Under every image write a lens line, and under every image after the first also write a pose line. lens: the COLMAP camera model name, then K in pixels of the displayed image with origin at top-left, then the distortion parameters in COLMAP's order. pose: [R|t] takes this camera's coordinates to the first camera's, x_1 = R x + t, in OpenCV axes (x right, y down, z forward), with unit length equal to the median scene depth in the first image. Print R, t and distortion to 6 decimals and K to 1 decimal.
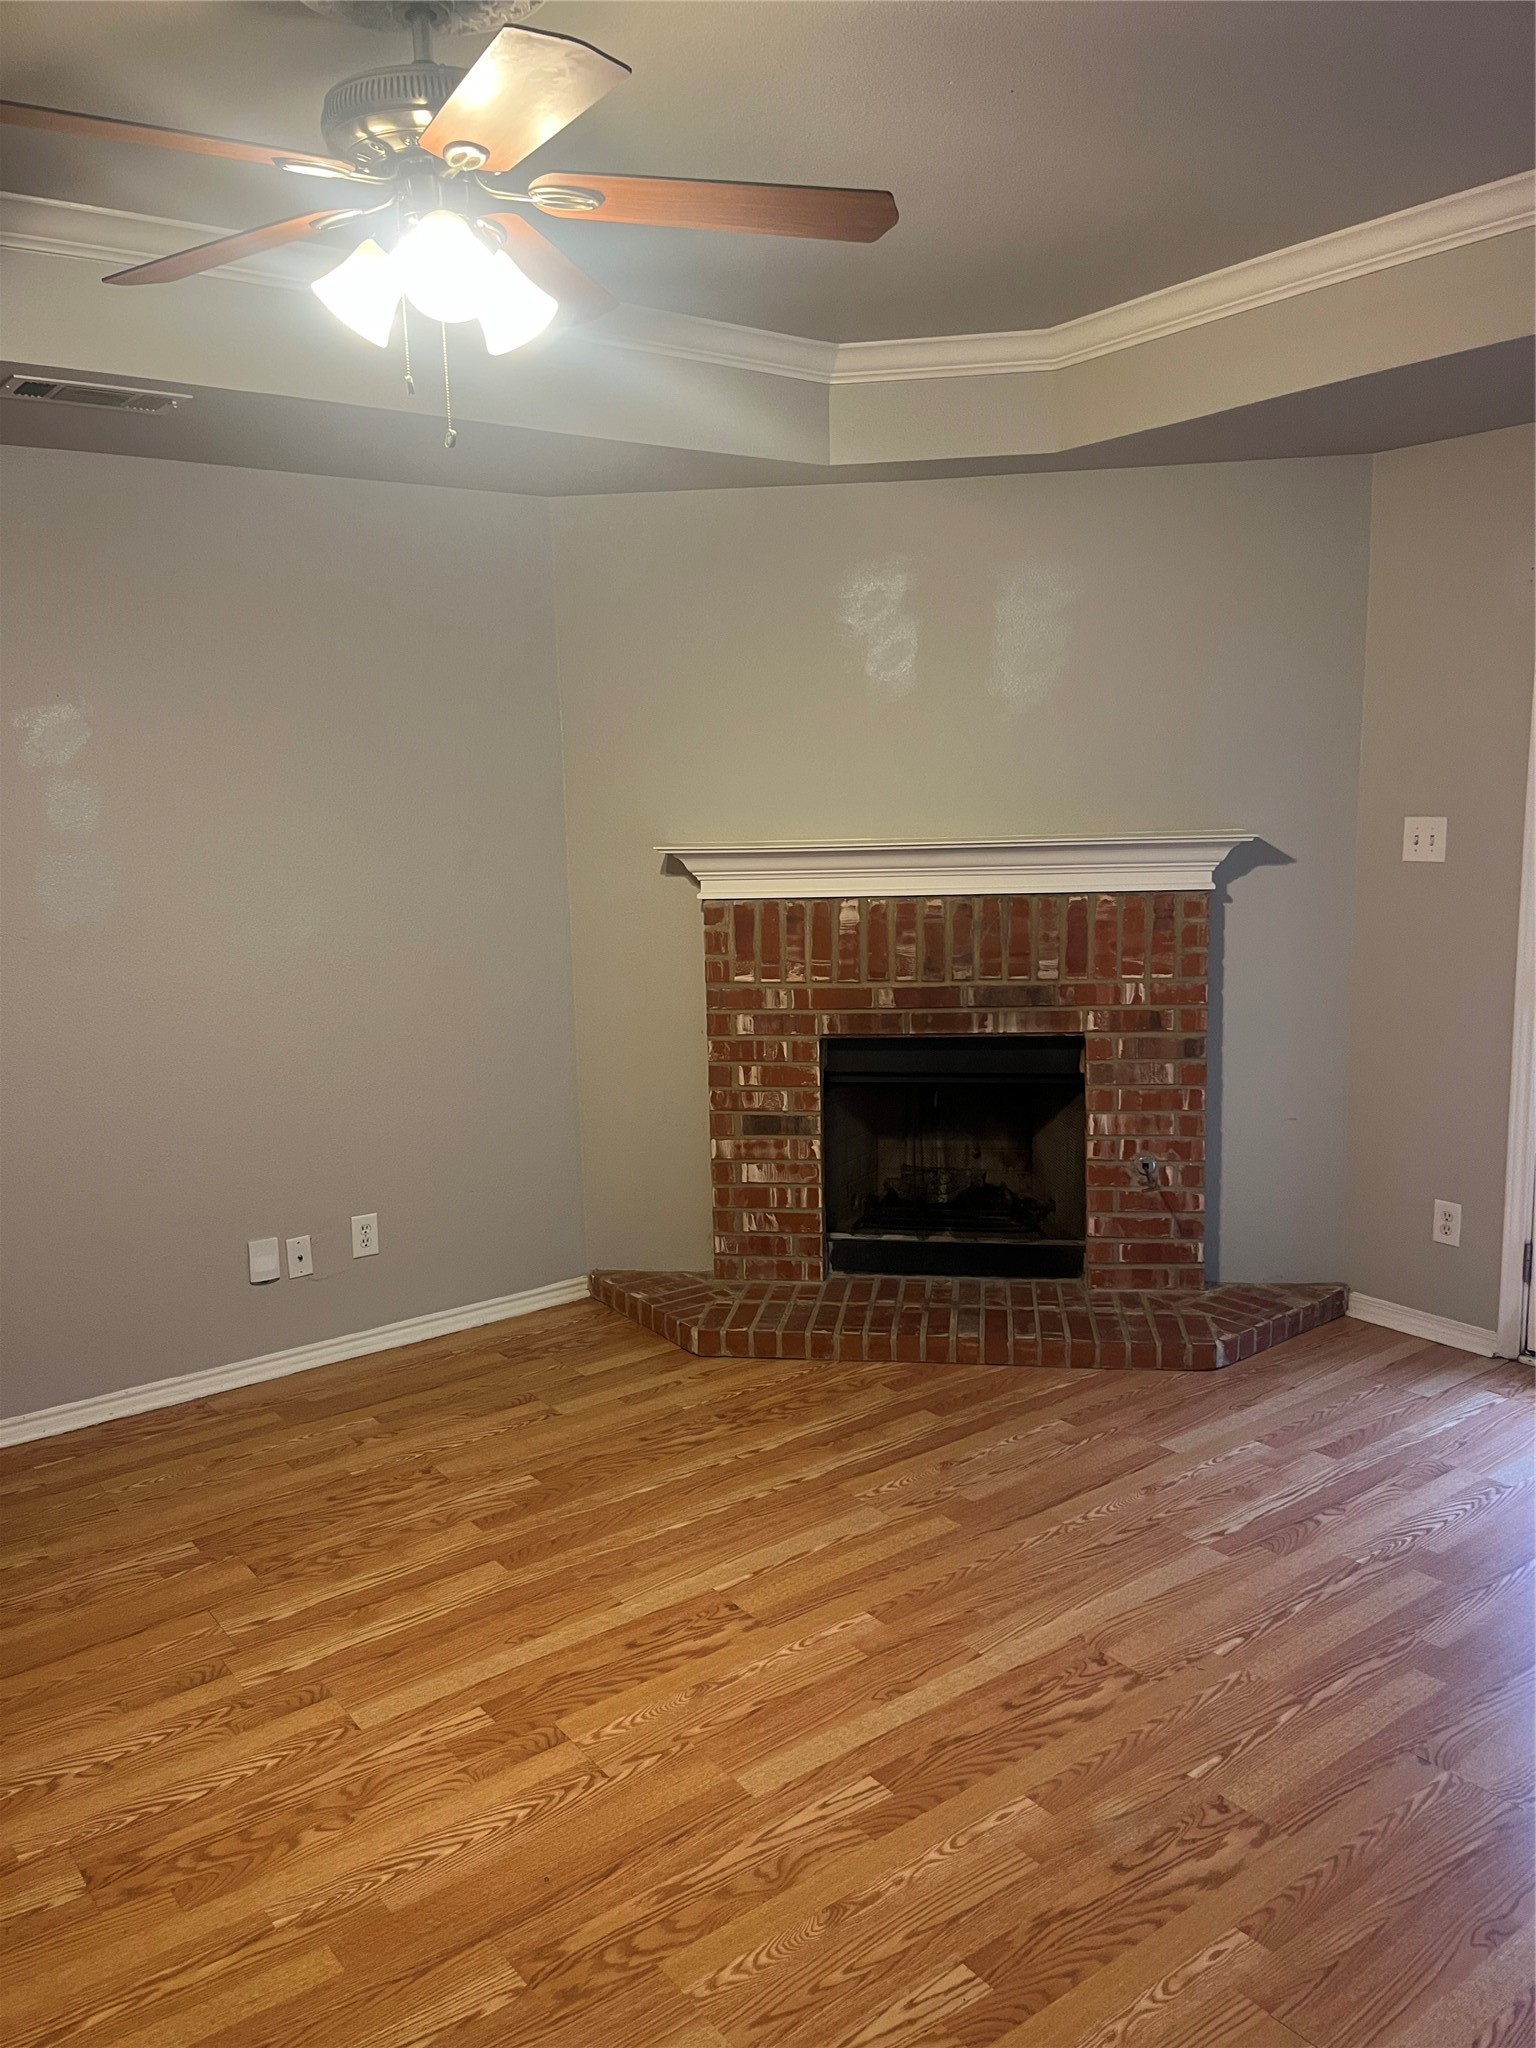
lens RADIAL K [[1502.9, 0, 768.0], [0, 1502.9, 1024.0], [0, 0, 1]] dist [0.053828, -0.068821]
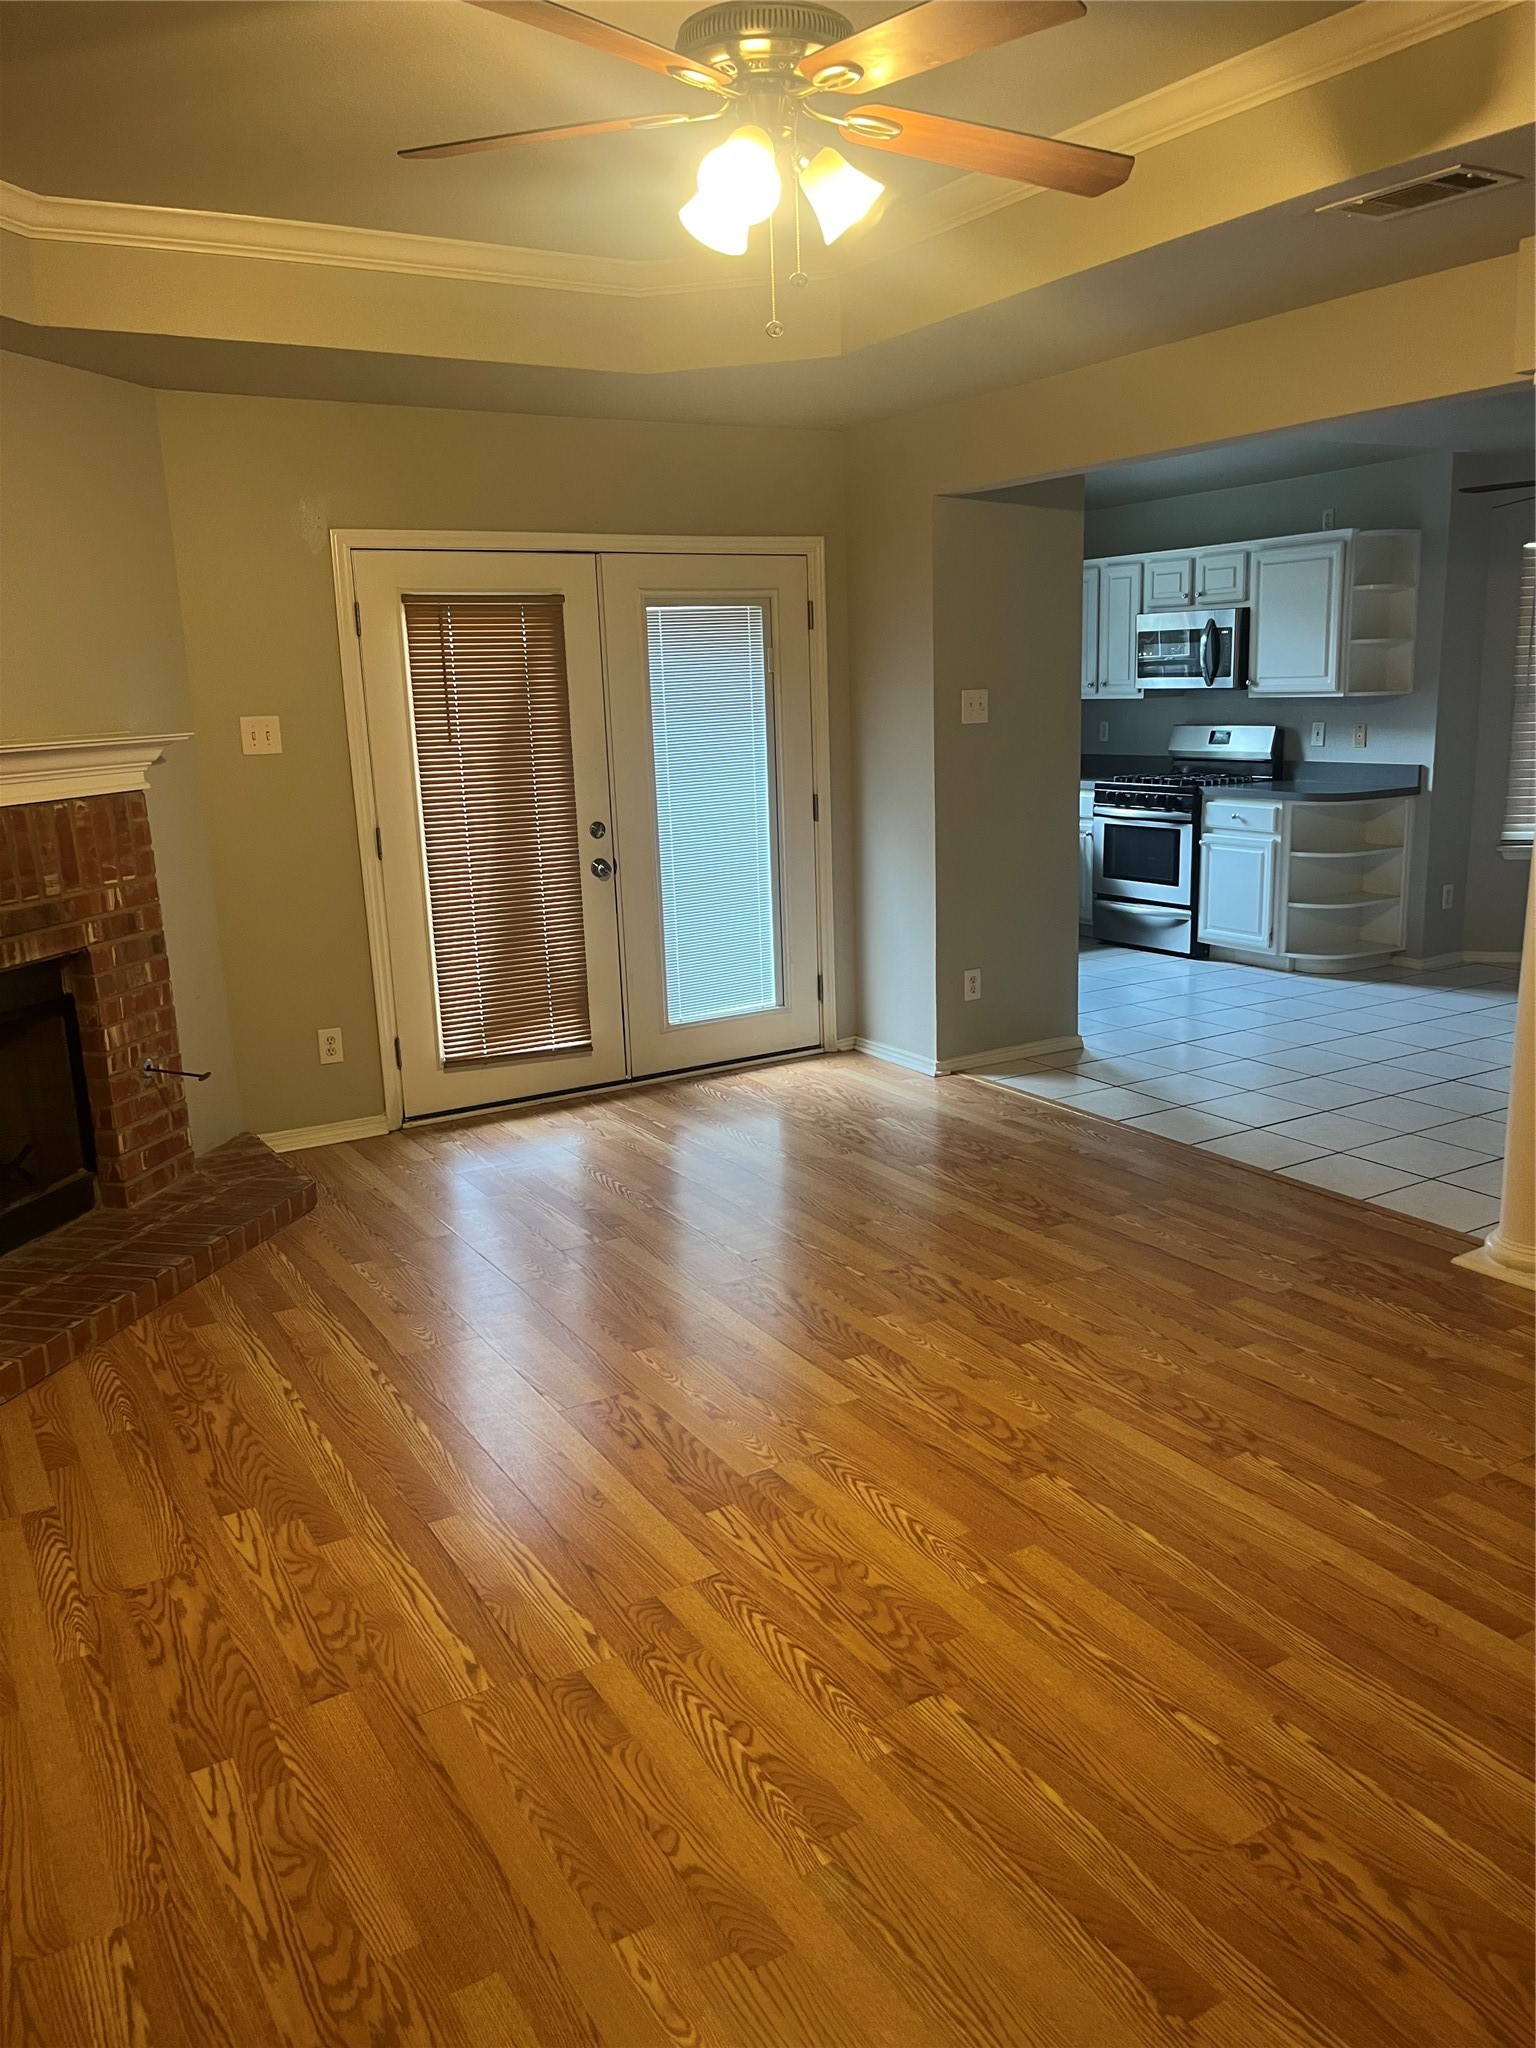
lens RADIAL K [[1502.9, 0, 768.0], [0, 1502.9, 1024.0], [0, 0, 1]] dist [0.053828, -0.068821]
pose [[0.134962, -0.202253, 0.969989, -0.690139], [0.182625, 0.967252, 0.176272, -0.038194], [-0.973875, 0.153355, 0.167479, 0.435287]]
